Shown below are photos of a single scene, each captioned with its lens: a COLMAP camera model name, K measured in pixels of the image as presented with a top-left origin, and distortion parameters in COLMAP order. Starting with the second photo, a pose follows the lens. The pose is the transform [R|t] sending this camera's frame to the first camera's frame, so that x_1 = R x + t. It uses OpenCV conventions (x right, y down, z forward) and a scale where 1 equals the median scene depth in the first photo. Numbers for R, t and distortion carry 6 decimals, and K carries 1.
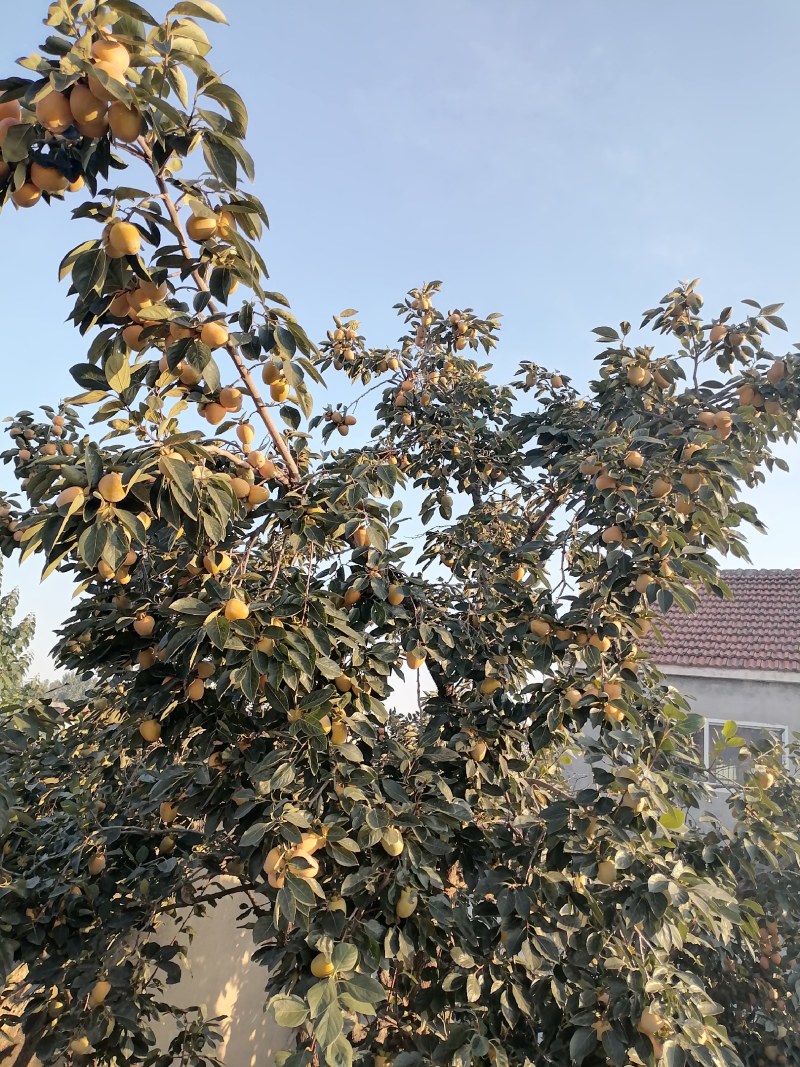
lens RADIAL K [[805.7, 0, 399.2], [0, 805.7, 532.5], [0, 0, 1]] dist [0.094367, -0.116260]
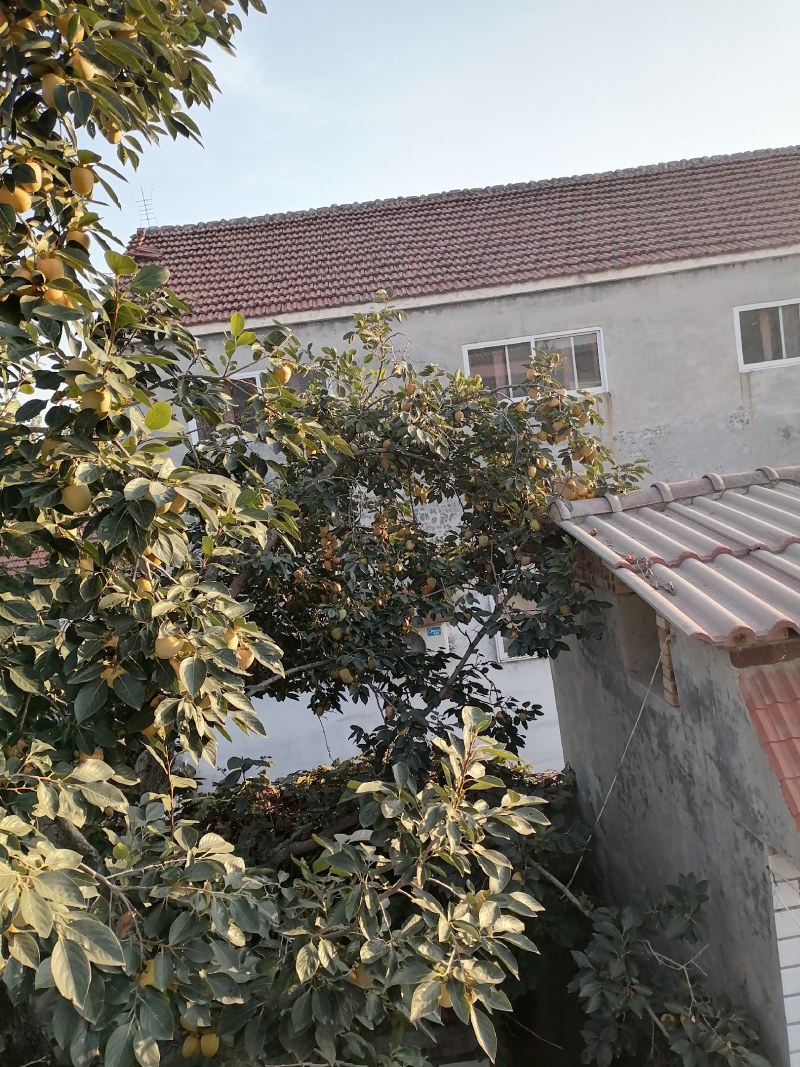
lens RADIAL K [[805.7, 0, 399.2], [0, 805.7, 532.5], [0, 0, 1]] dist [0.094367, -0.116260]
pose [[0.854375, -0.279879, 0.437849, 0.118050], [0.099436, 0.915053, 0.390884, 0.126808], [-0.510055, -0.290423, 0.809628, 0.164694]]
